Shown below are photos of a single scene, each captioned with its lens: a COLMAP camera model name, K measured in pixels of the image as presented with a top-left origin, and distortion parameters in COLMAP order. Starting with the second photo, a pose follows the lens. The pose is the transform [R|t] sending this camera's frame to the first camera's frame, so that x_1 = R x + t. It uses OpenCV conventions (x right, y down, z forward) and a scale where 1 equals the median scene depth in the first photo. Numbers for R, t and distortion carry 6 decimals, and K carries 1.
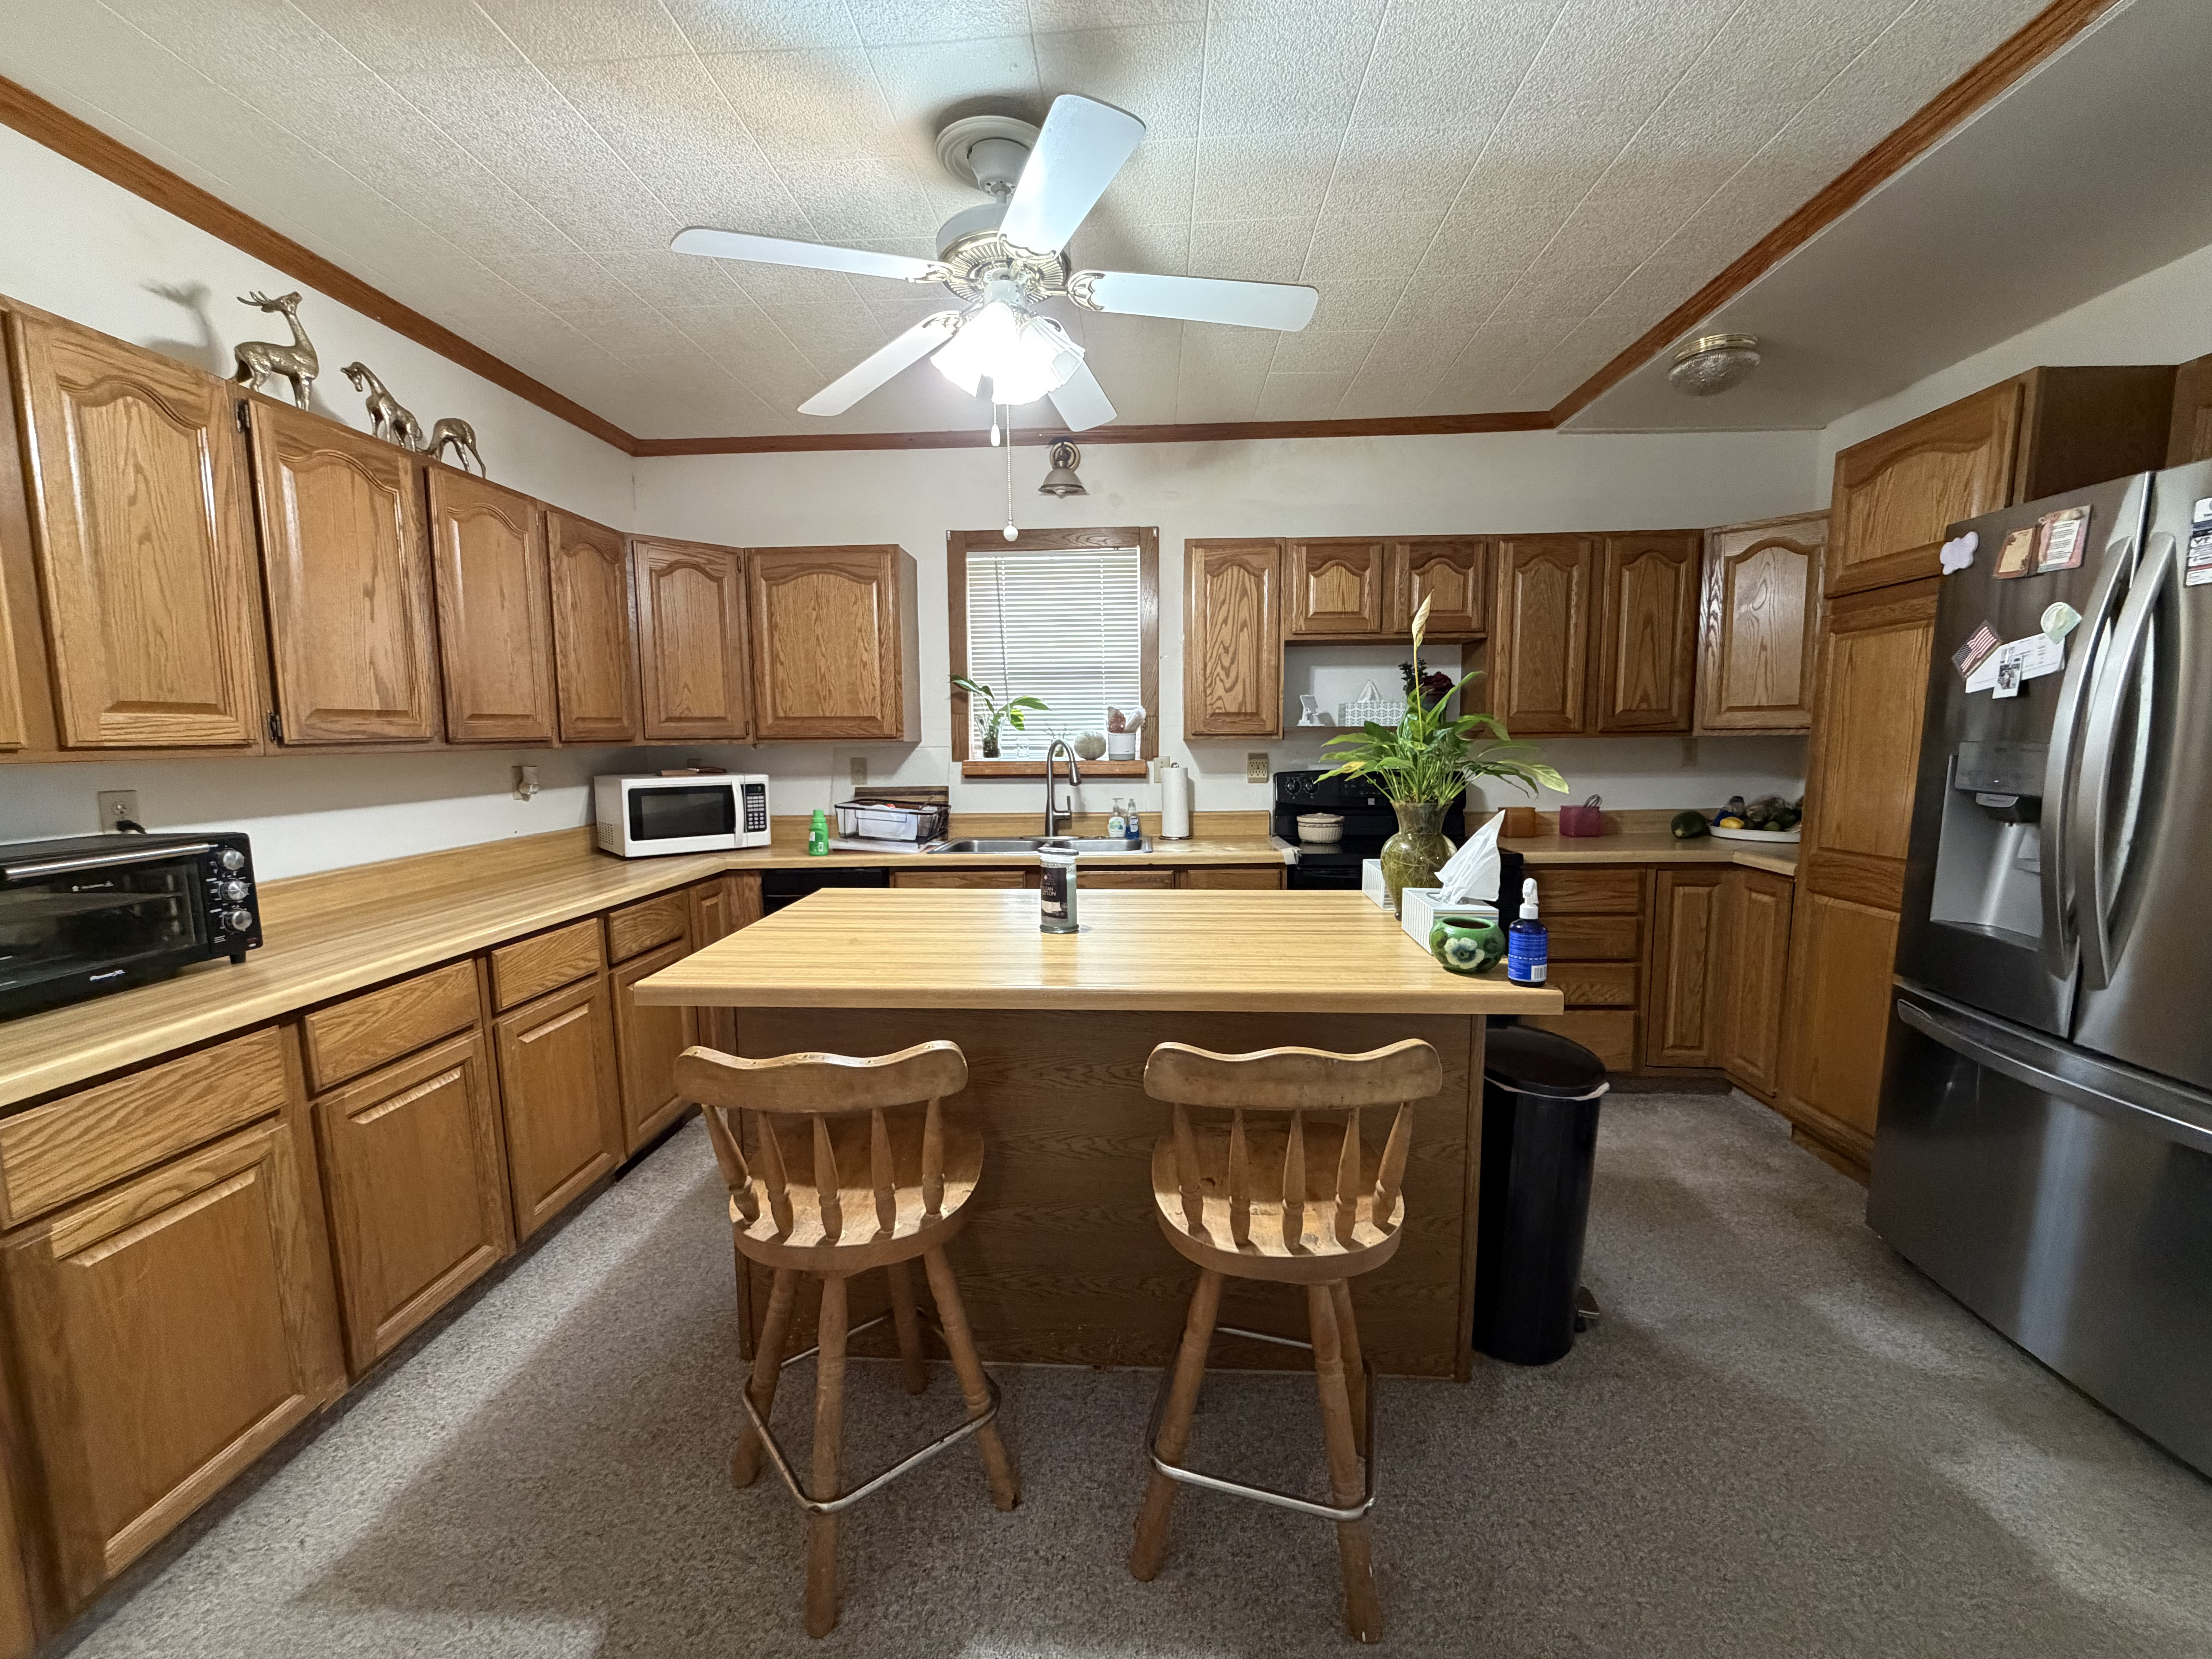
lens RADIAL K [[883.1, 0, 1099.1], [0, 883.1, 825.1], [0, 0, 1]] dist [0.000251, 0.000083]
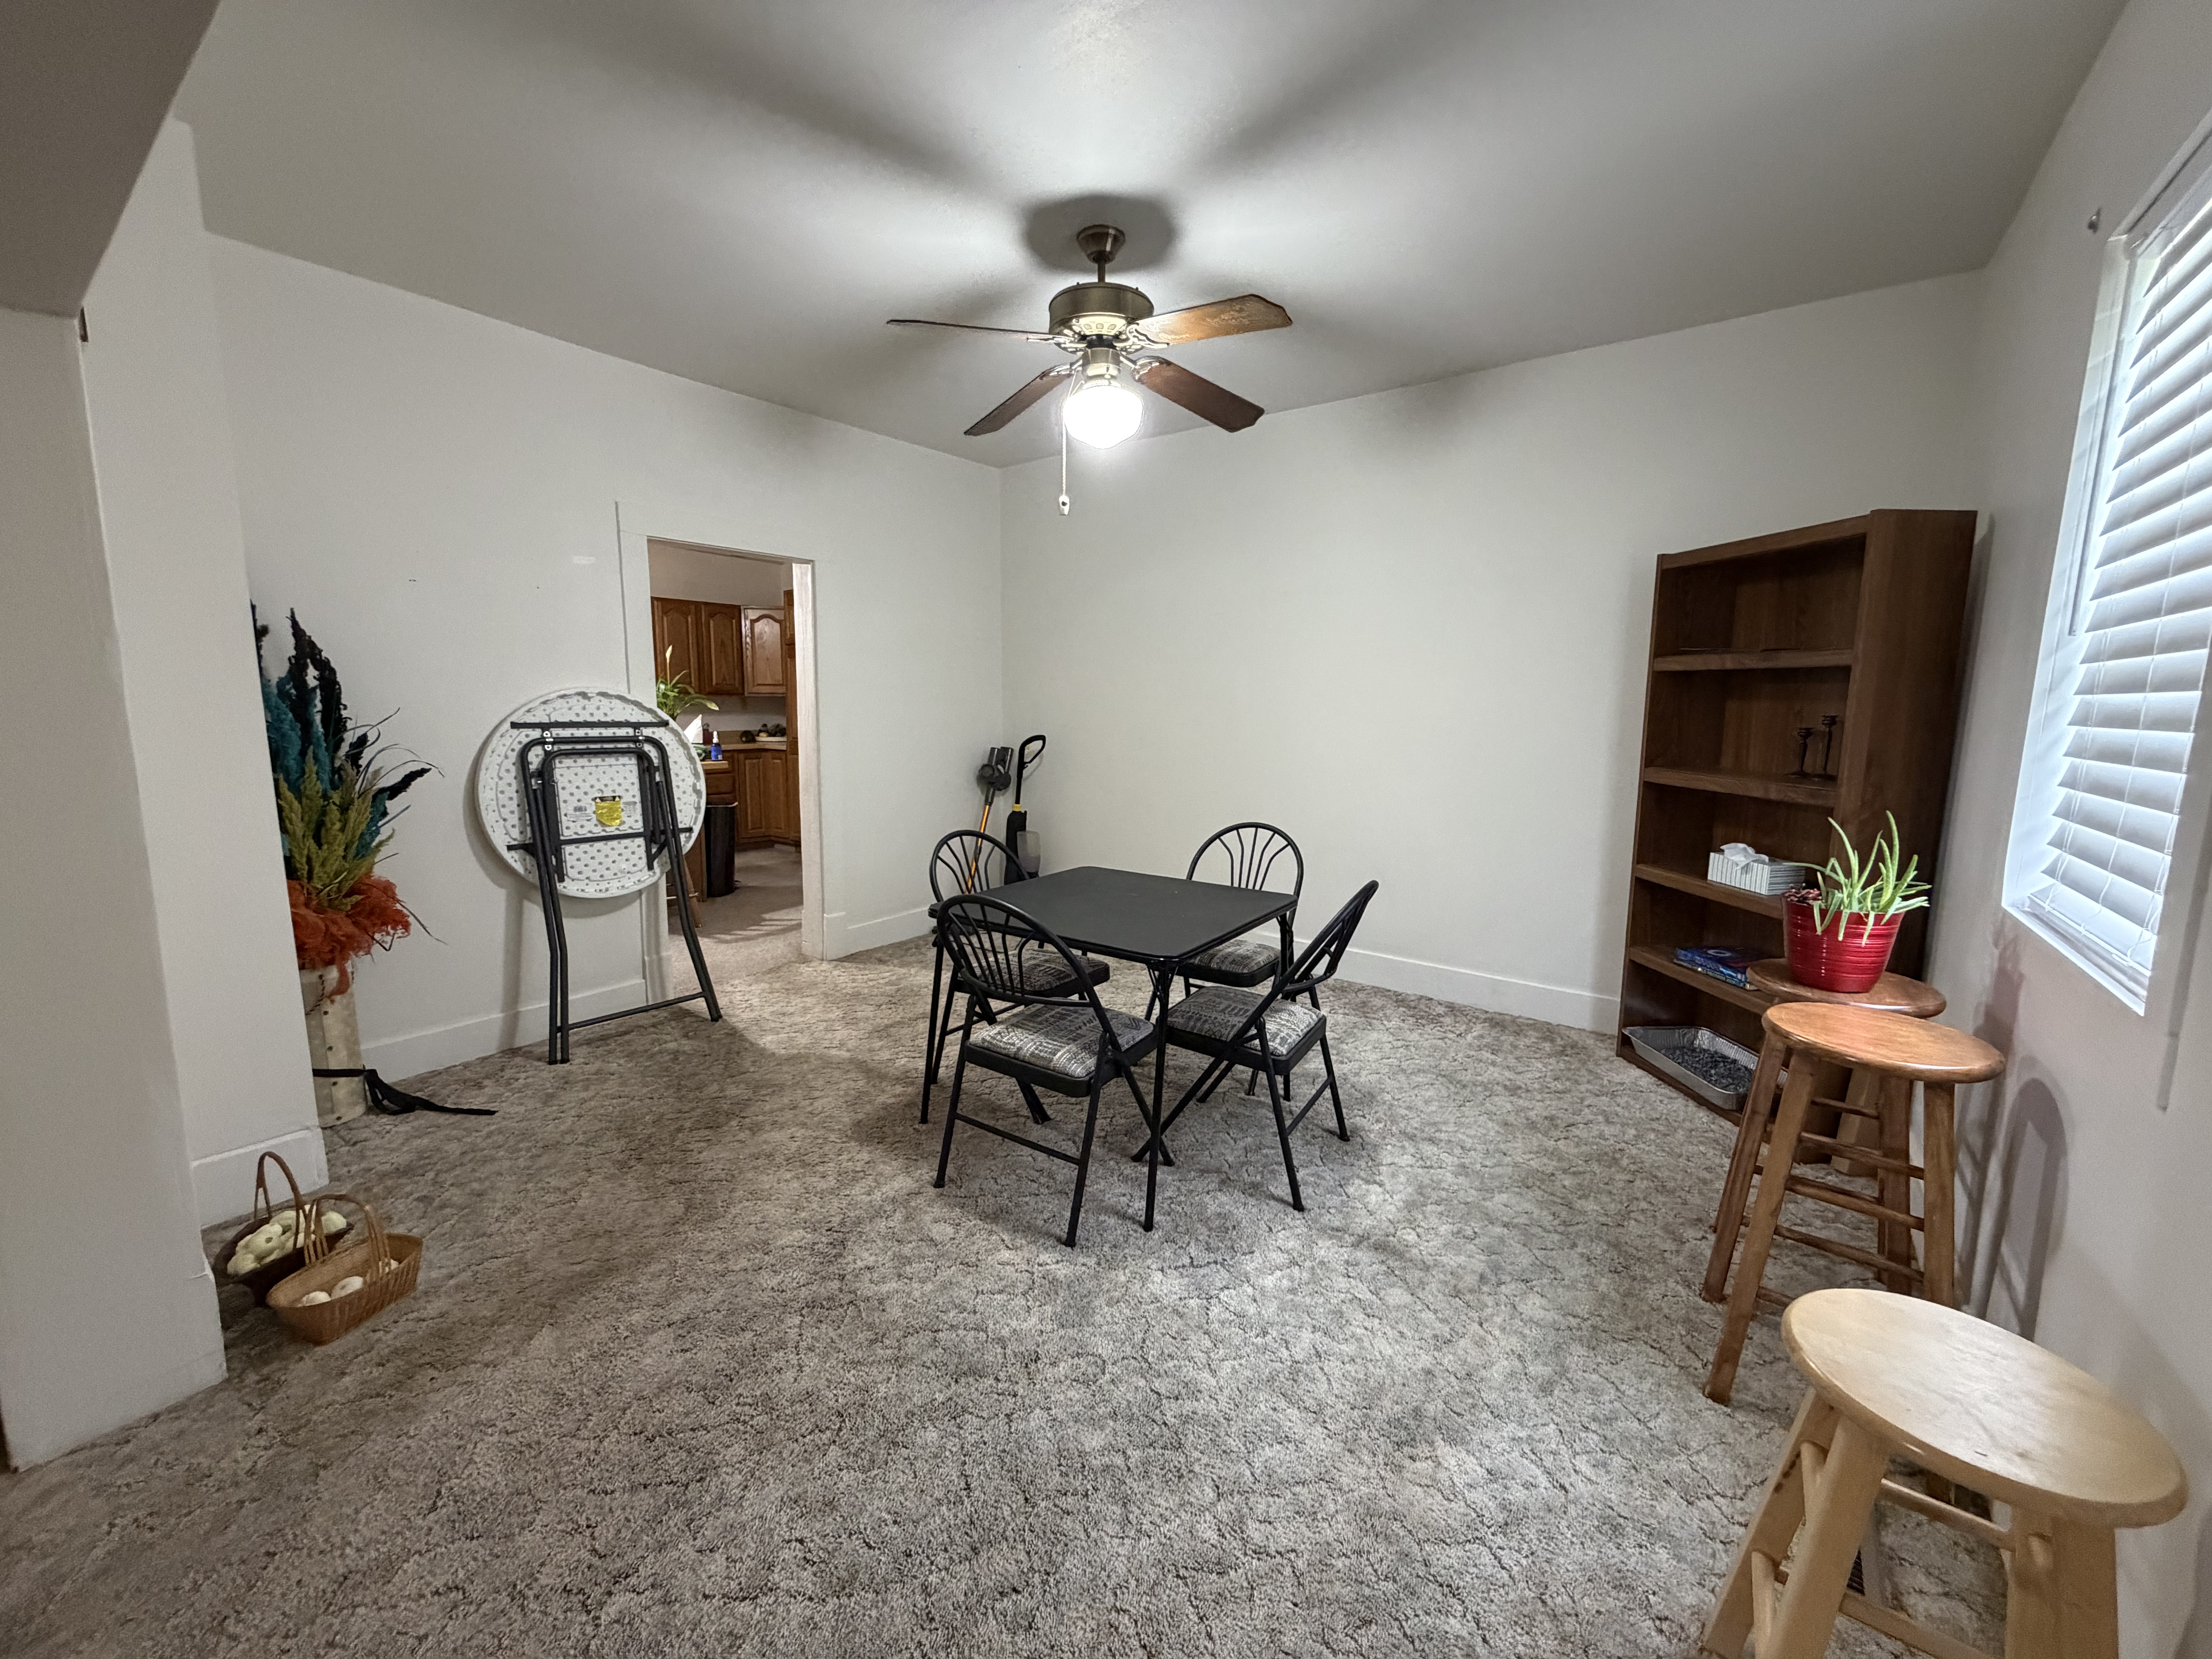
lens RADIAL K [[883.1, 0, 1092.7], [0, 883.1, 831.6], [0, 0, 1]] dist [0.000251, 0.000083]
pose [[0.548639, -0.096759, 0.830442, -0.765572], [0.072675, 0.995040, 0.067924, 0.158185], [-0.832895, 0.023087, 0.552949, -1.005266]]
